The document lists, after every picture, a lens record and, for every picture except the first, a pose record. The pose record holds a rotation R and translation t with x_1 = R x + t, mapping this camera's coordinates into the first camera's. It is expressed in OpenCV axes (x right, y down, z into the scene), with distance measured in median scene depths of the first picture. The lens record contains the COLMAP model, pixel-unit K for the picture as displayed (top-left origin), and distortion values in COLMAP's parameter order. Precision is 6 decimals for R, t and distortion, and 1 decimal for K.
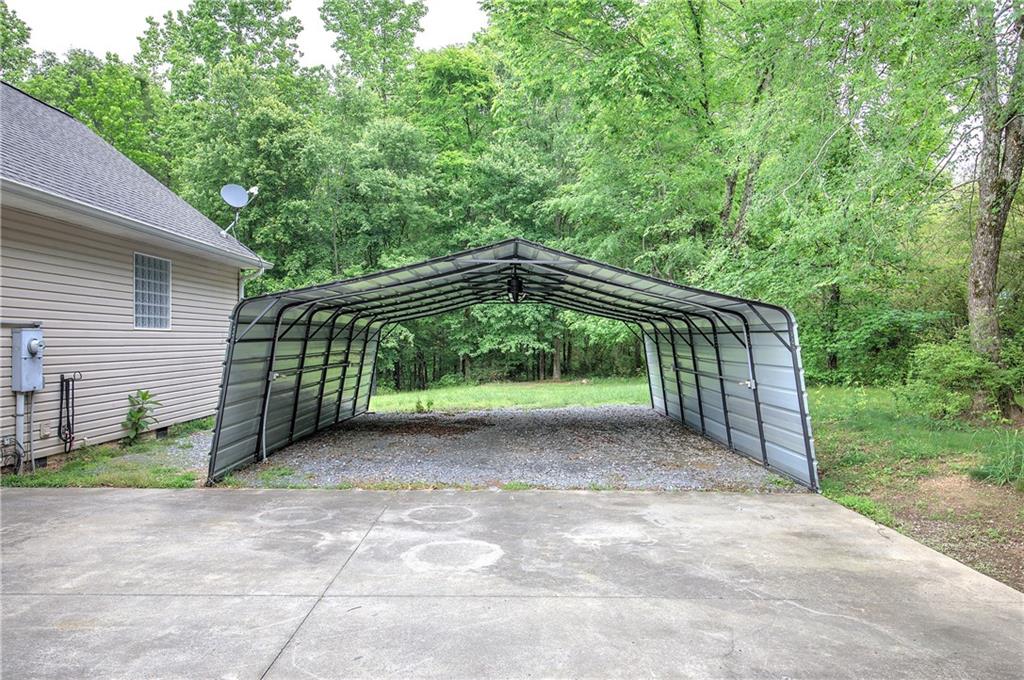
lens RADIAL K [[724.6, 0, 518.2], [0, 724.6, 342.9], [0, 0, 1]] dist [0.022800, -0.002627]
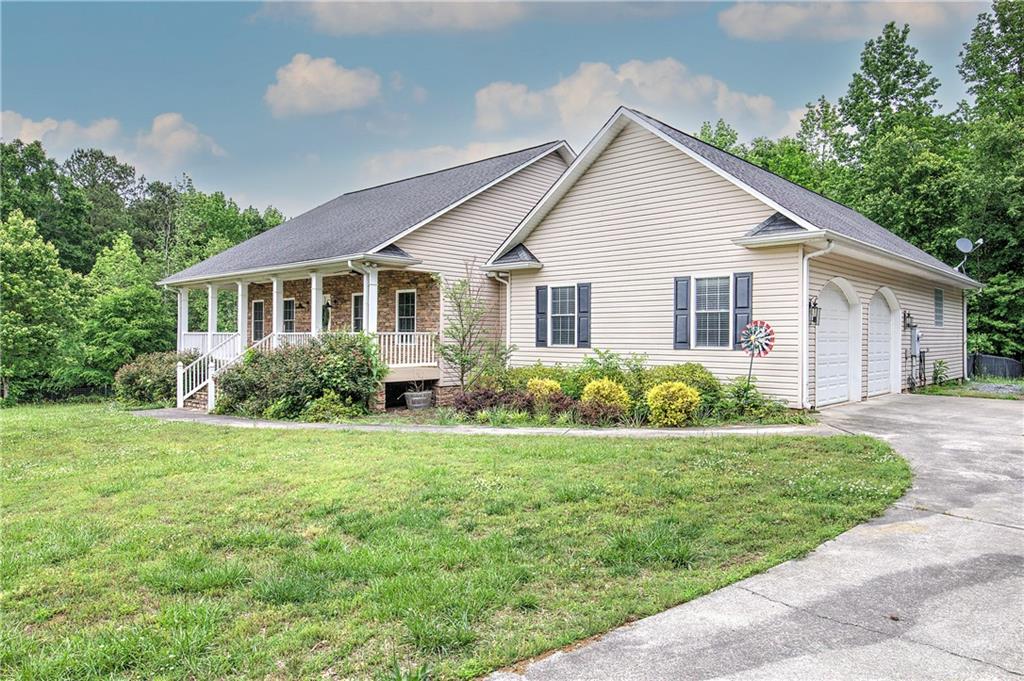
lens RADIAL K [[667.4, 0, 523.2], [0, 667.4, 335.4], [0, 0, 1]] dist [0.019227, -0.016219]
pose [[0.730085, -0.002073, -0.683353, -0.042217], [-0.004158, 0.999963, -0.007477, 0.006948], [0.683343, 0.008300, 0.730050, -0.378671]]
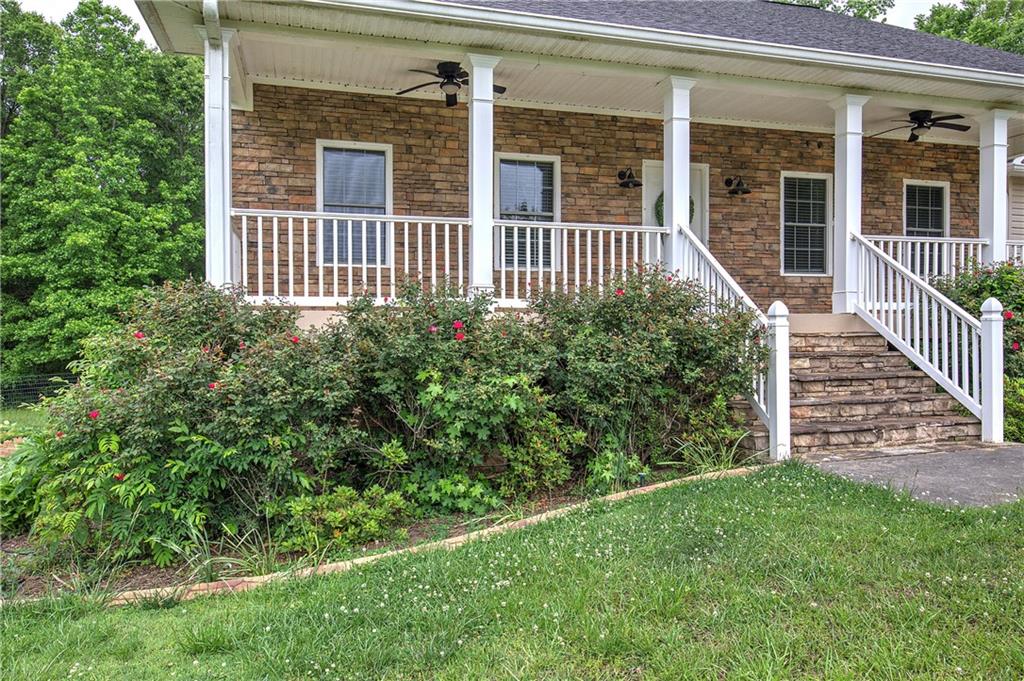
lens RADIAL K [[724.6, 0, 518.2], [0, 724.6, 334.4], [0, 0, 1]] dist [0.022800, -0.002627]
pose [[0.963941, -0.006981, 0.266023, -0.809374], [0.004849, 0.999951, 0.008672, 0.034627], [-0.266070, -0.007070, 0.963928, -0.314826]]
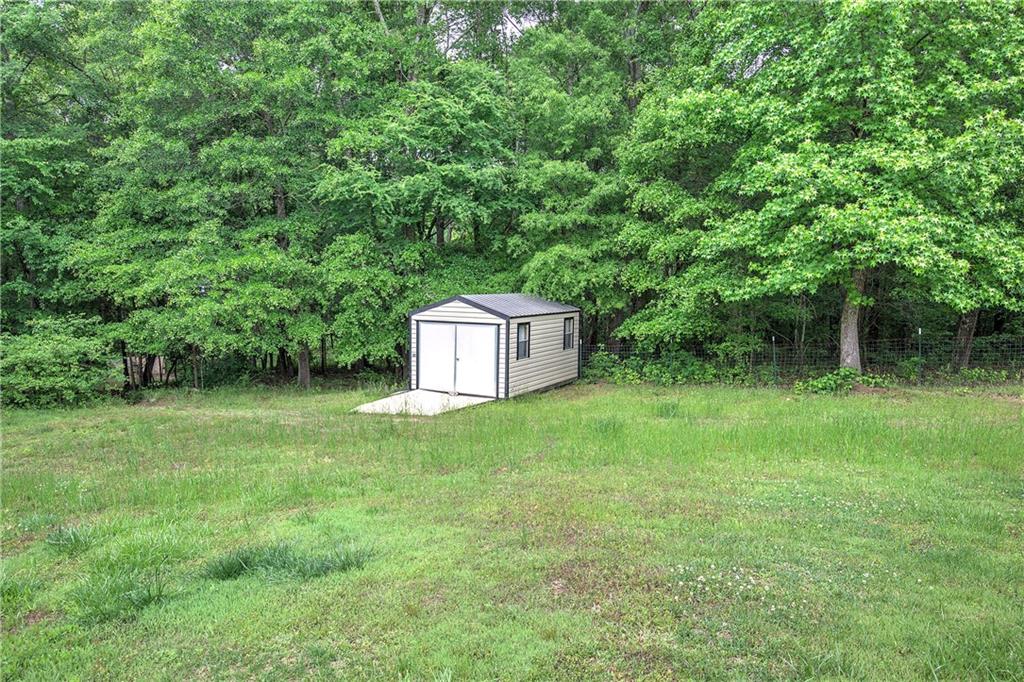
lens RADIAL K [[724.6, 0, 511.9], [0, 724.6, 339.9], [0, 0, 1]] dist [0.022800, -0.002627]
pose [[0.895506, 0.050255, -0.442203, -1.064344], [-0.008600, 0.995373, 0.095704, 0.056926], [0.444967, -0.081901, 0.891794, 0.239512]]
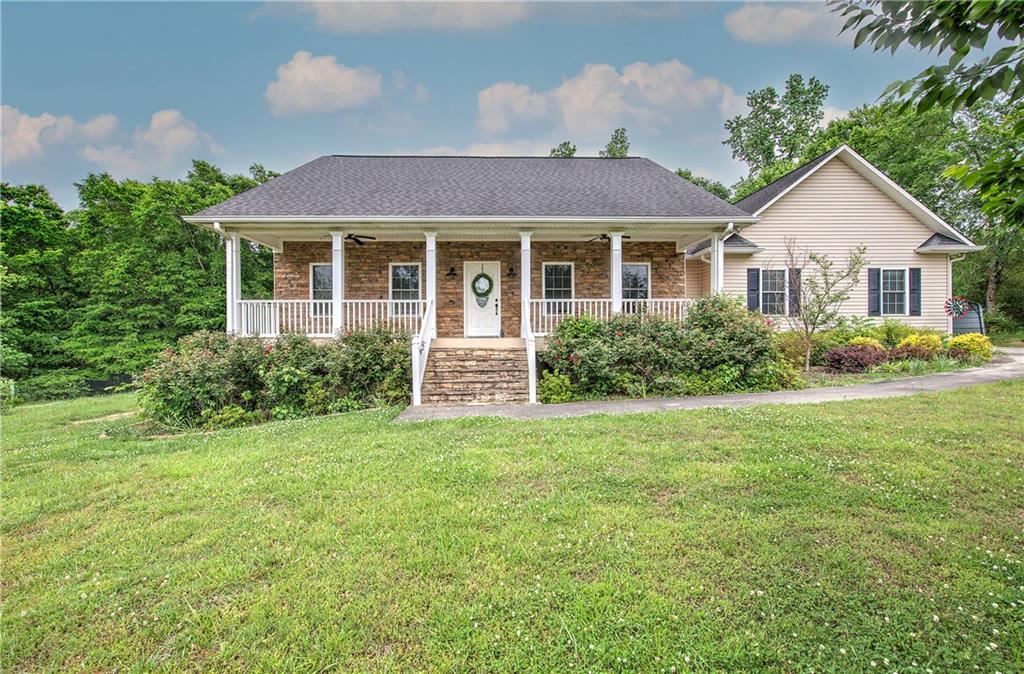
lens RADIAL K [[438.8, 0, 516.2], [0, 438.8, 335.6], [0, 0, 1]] dist [-0.002572, 0.000601]
pose [[0.999855, -0.009224, 0.014335, -0.631620], [0.009119, 0.999931, 0.007380, 0.025348], [-0.014402, -0.007248, 0.999870, -0.417351]]
